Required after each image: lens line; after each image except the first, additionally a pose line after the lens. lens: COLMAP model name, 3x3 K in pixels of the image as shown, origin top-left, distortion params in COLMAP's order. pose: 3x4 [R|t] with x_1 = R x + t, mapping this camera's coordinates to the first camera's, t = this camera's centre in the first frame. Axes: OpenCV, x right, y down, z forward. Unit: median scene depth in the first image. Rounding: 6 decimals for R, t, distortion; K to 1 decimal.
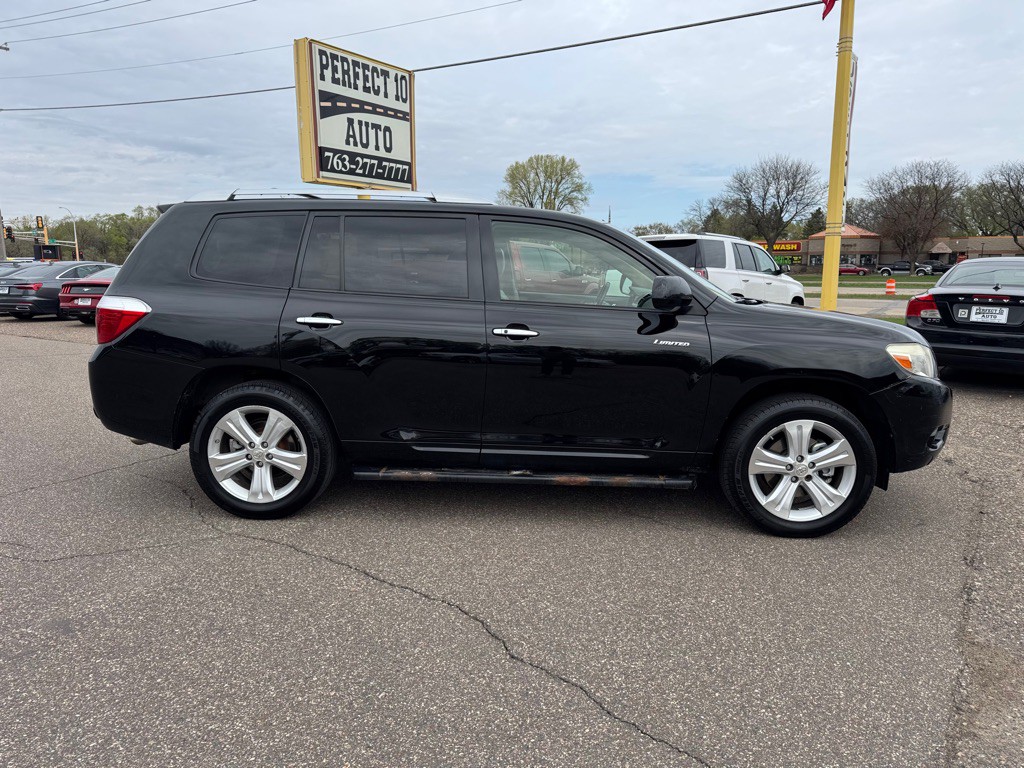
lens RADIAL K [[709.2, 0, 511.6], [0, 709.2, 410.3], [0, 0, 1]] dist [0.087579, -0.133048]
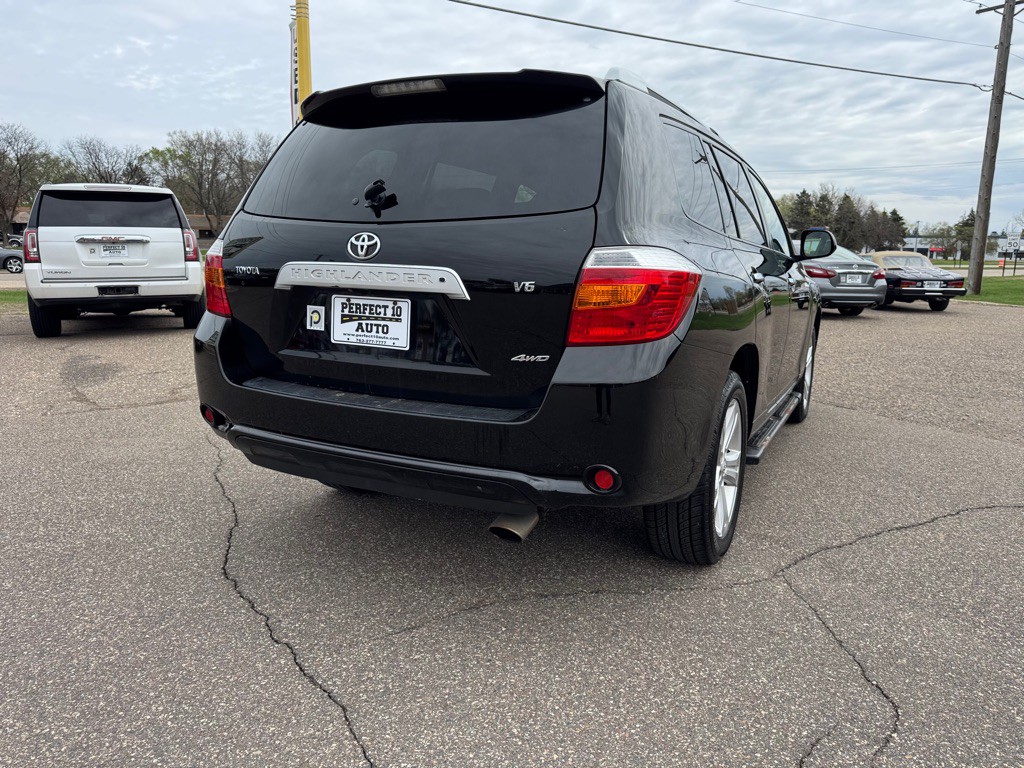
lens RADIAL K [[721.8, 0, 507.7], [0, 721.8, 381.3], [0, 0, 1]] dist [0.032443, -0.037968]
pose [[0.413920, -0.157355, 0.896610, -0.298809], [0.161913, 0.981968, 0.097588, -0.035602], [-0.895798, 0.104779, 0.431934, 0.239431]]
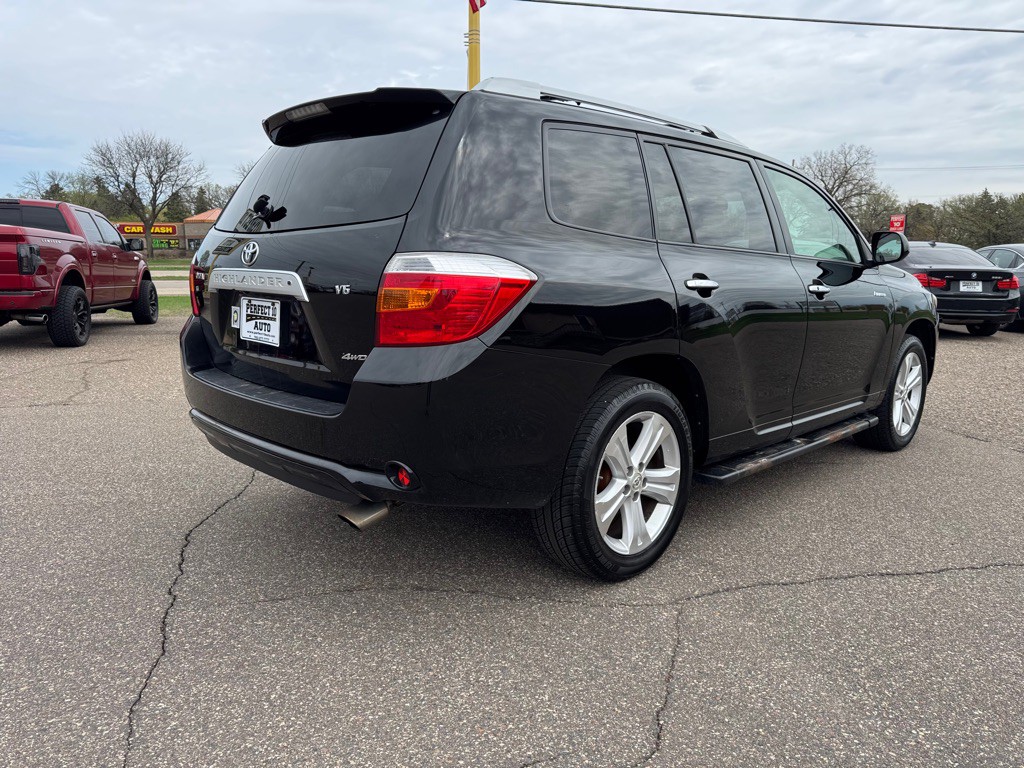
lens RADIAL K [[721.8, 0, 507.7], [0, 721.8, 381.3], [0, 0, 1]] dist [0.032443, -0.037968]
pose [[0.677831, -0.121416, 0.725123, -0.256076], [0.136285, 0.989927, 0.038360, -0.021359], [-0.722476, 0.072822, 0.687550, 0.166615]]
